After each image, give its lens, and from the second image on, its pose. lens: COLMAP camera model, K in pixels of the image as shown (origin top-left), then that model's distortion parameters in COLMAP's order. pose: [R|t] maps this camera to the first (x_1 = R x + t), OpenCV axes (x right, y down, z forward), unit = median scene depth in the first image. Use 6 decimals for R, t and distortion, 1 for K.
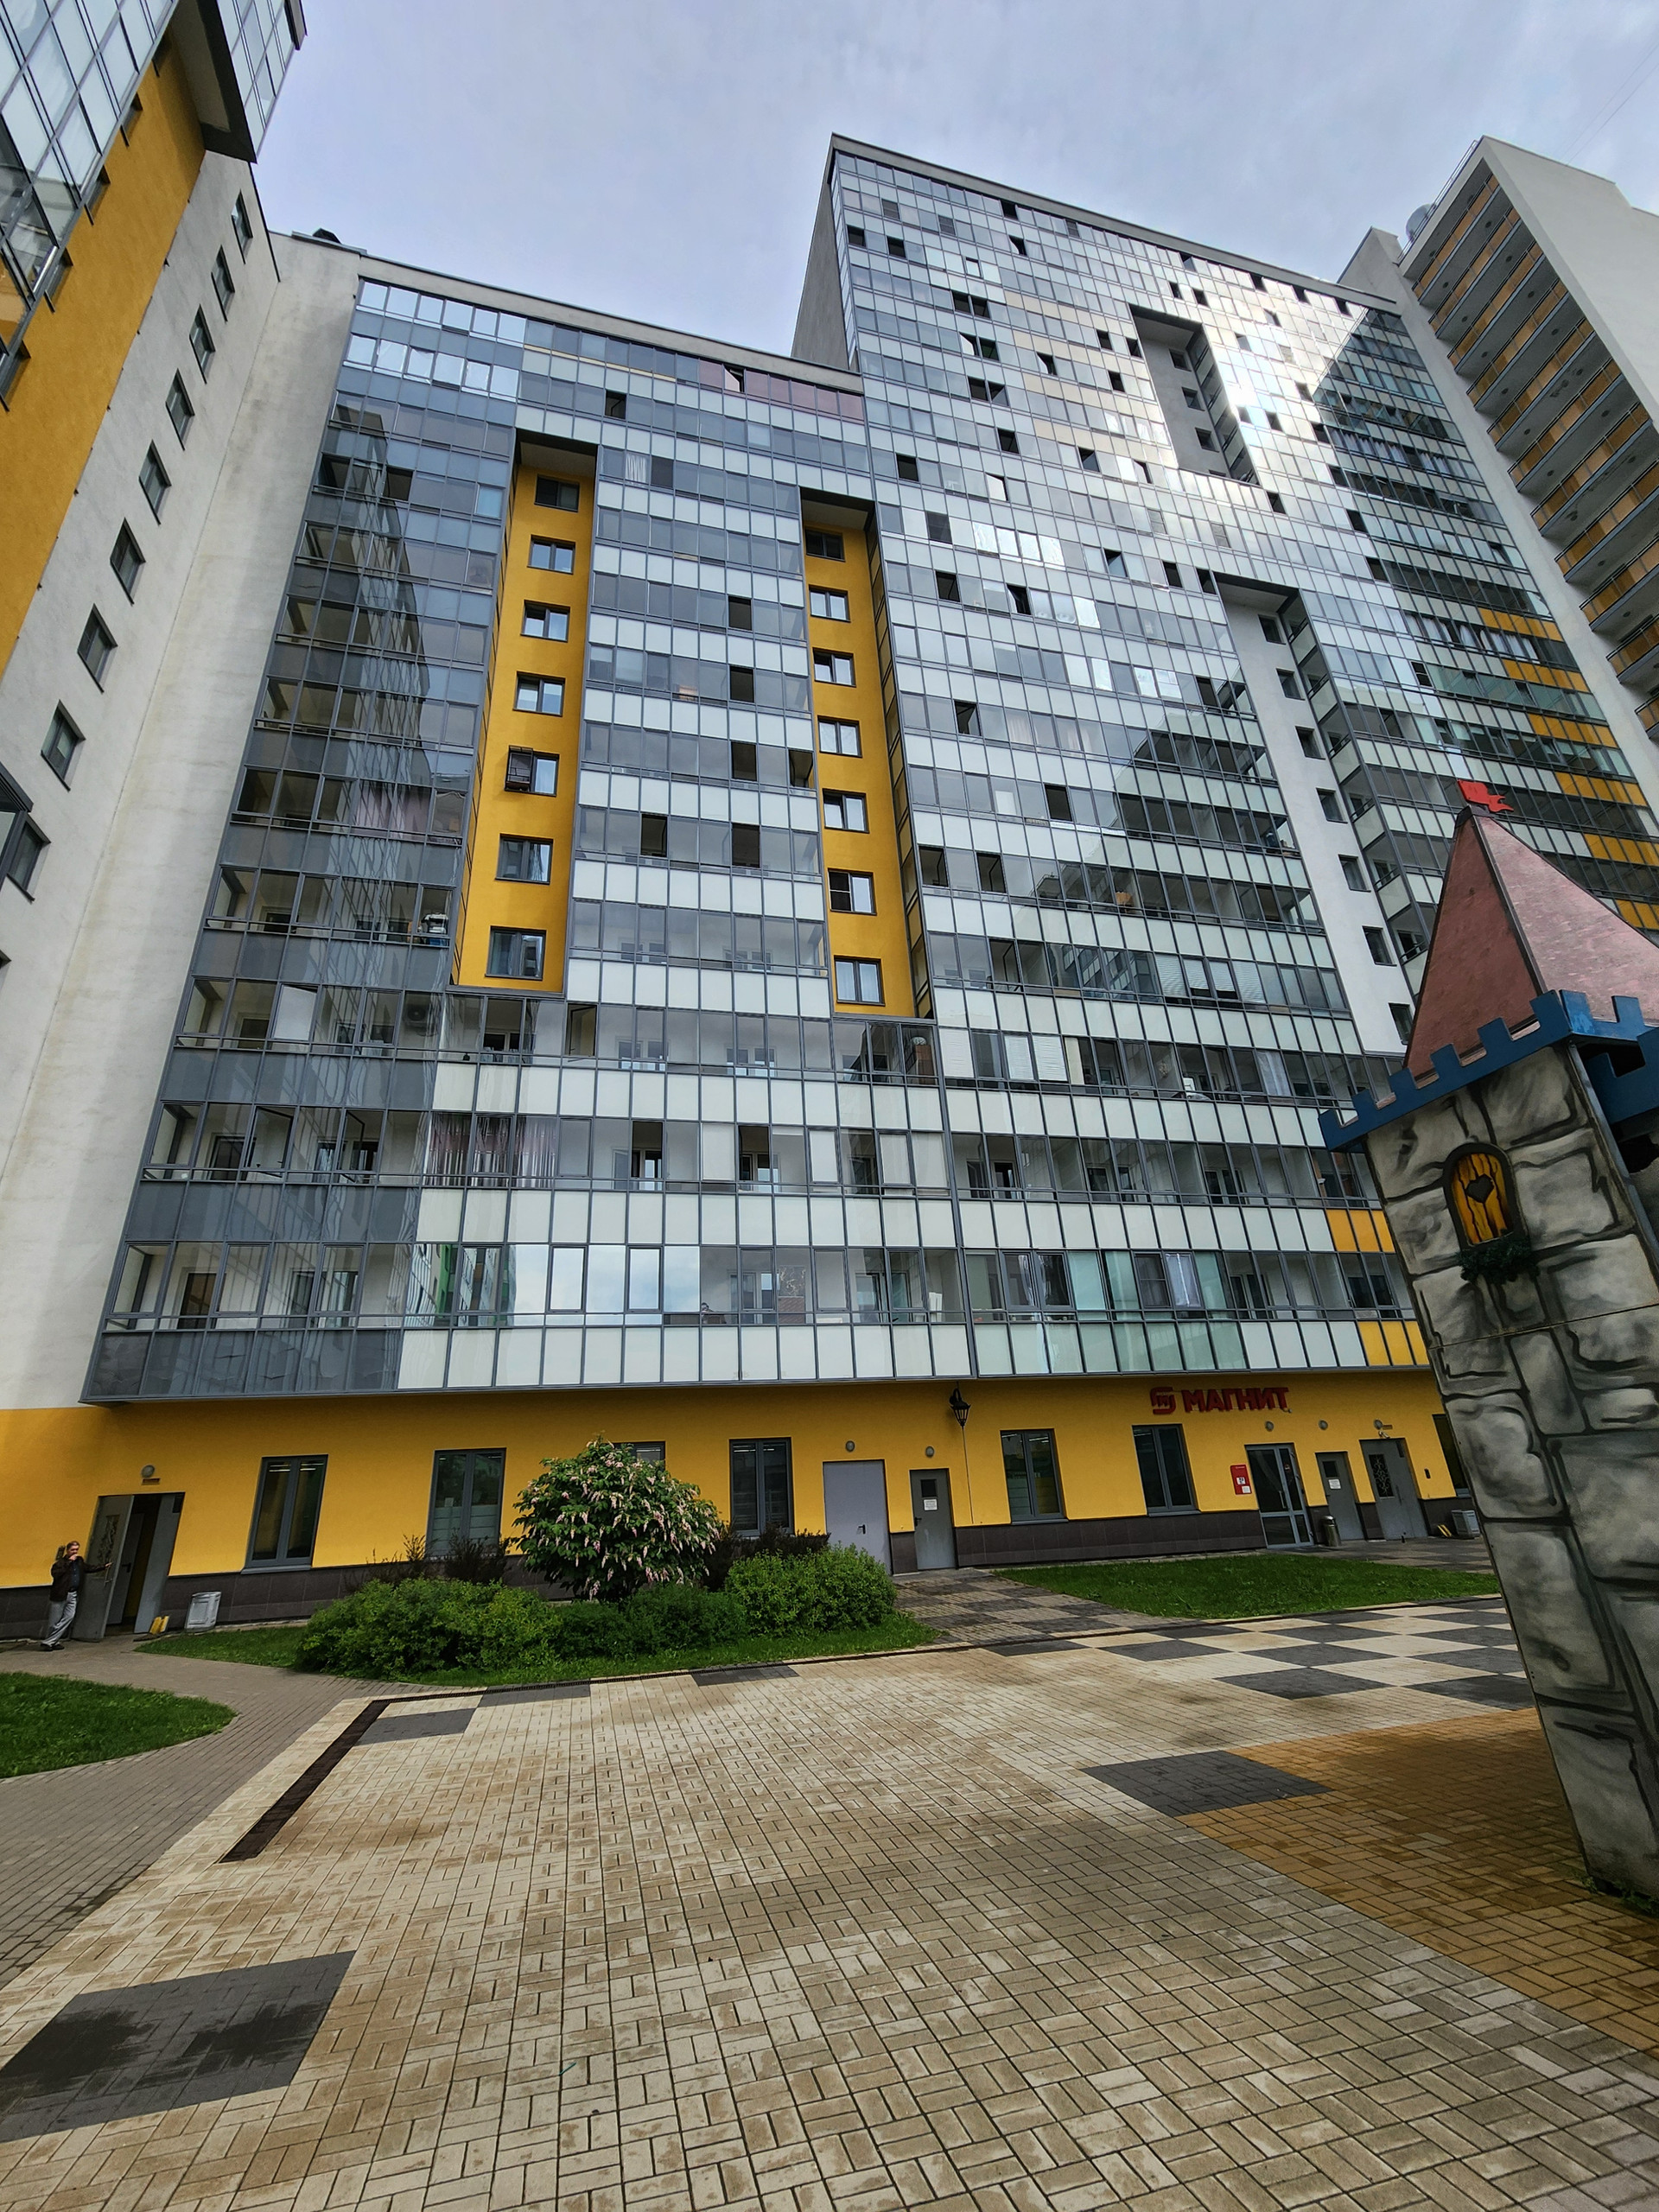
lens RADIAL K [[937.4, 0, 820.3], [0, 937.4, 1097.4], [0, 0, 1]] dist [0.000943, 0.000111]
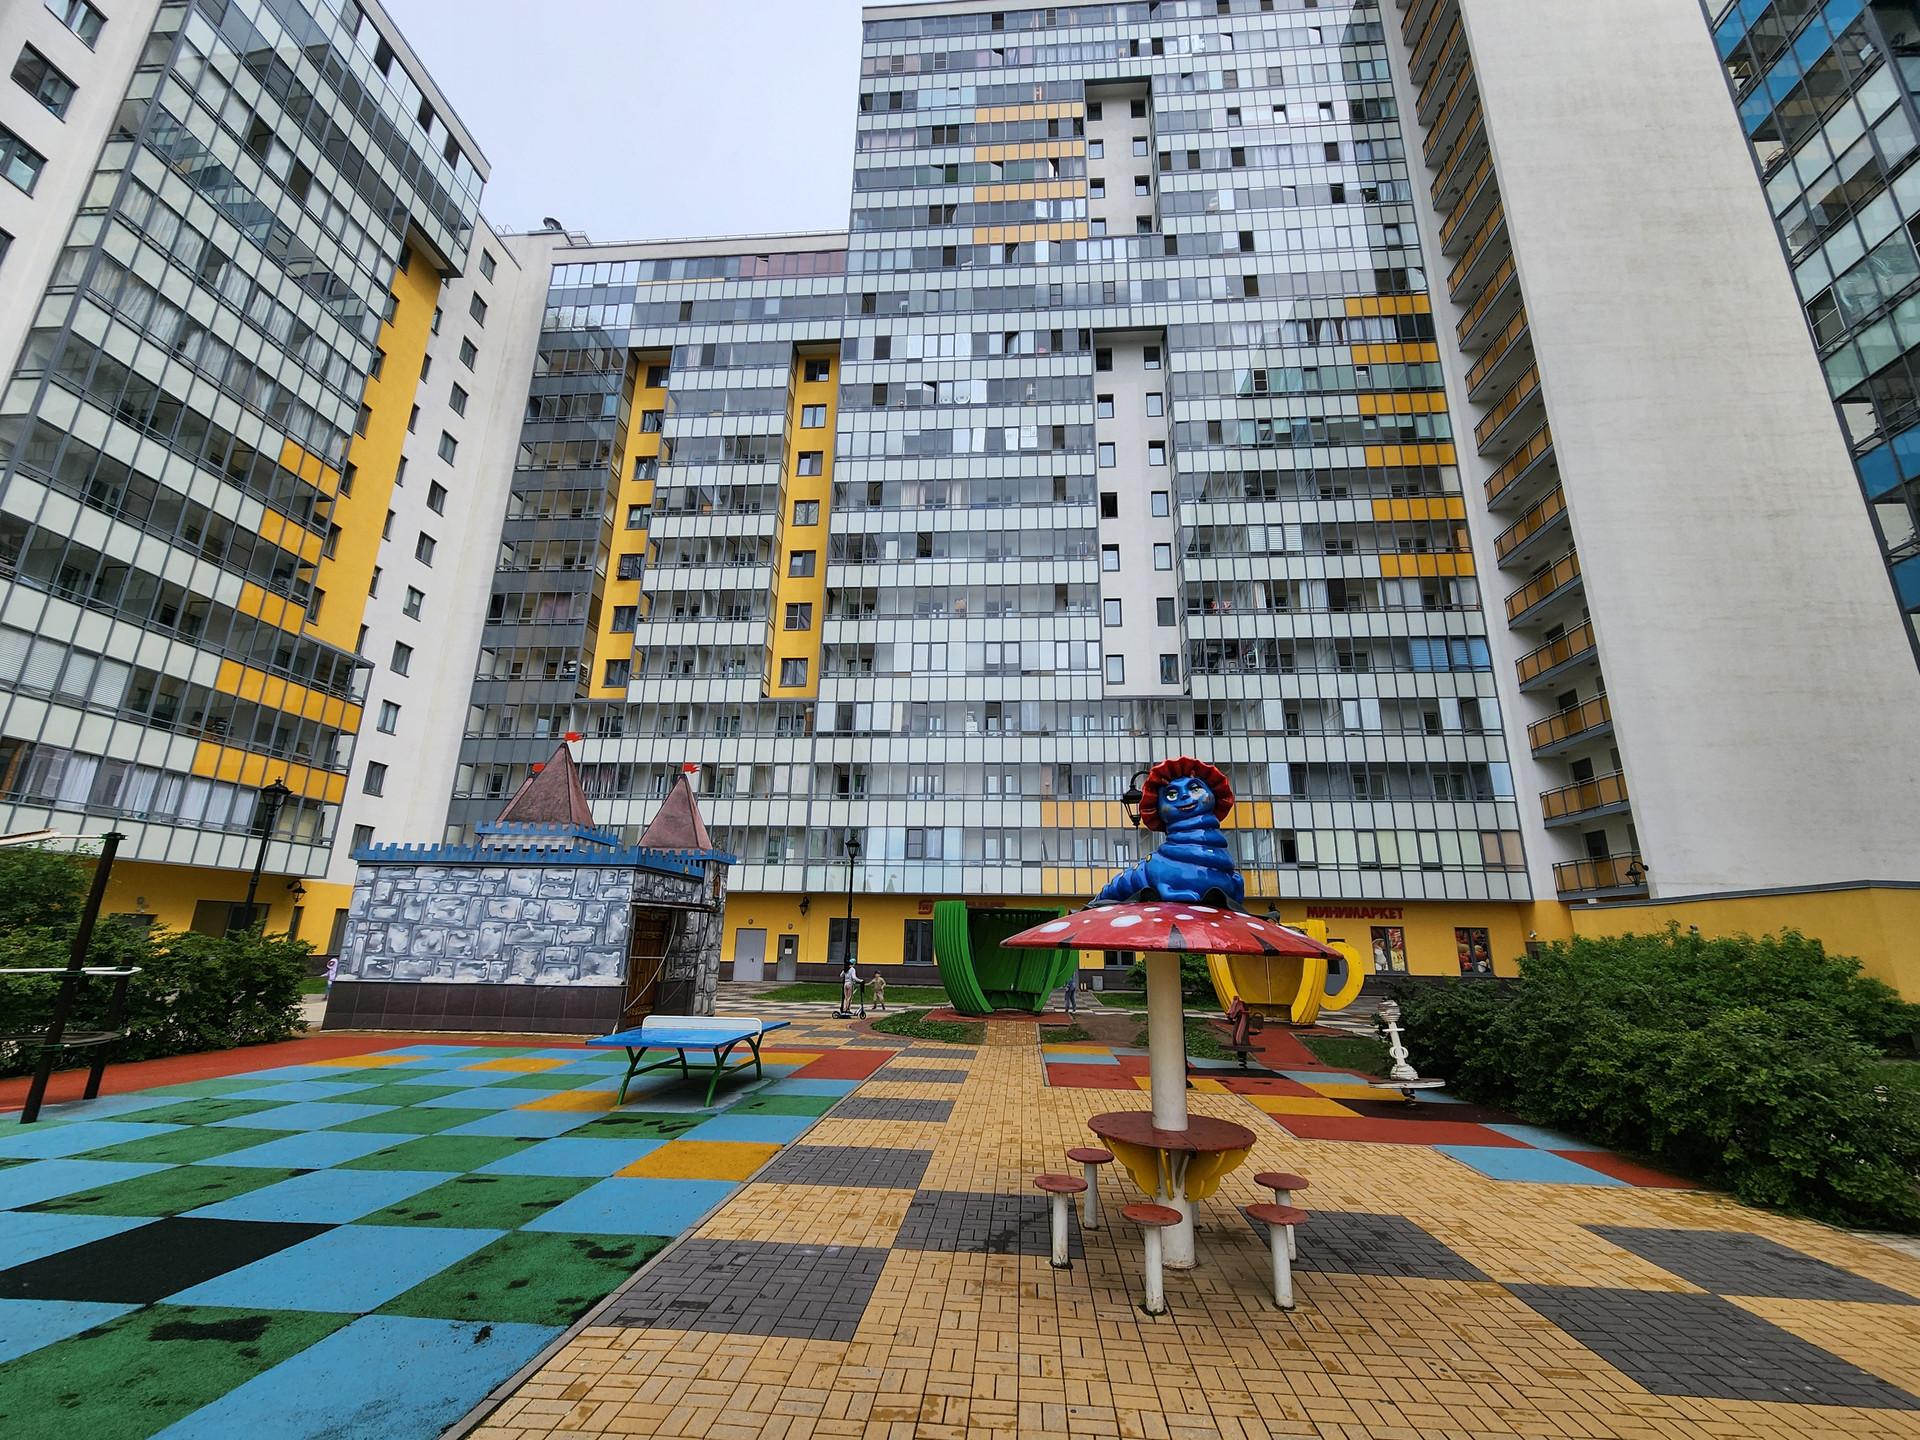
lens RADIAL K [[784.4, 0, 964.4], [0, 784.4, 728.8], [0, 0, 1]] dist [0.001945, 0.000280]
pose [[0.952788, -0.018384, -0.303079, 0.849636], [0.061655, 0.989085, 0.133829, -0.208193], [0.297311, -0.146197, 0.943521, -0.355337]]
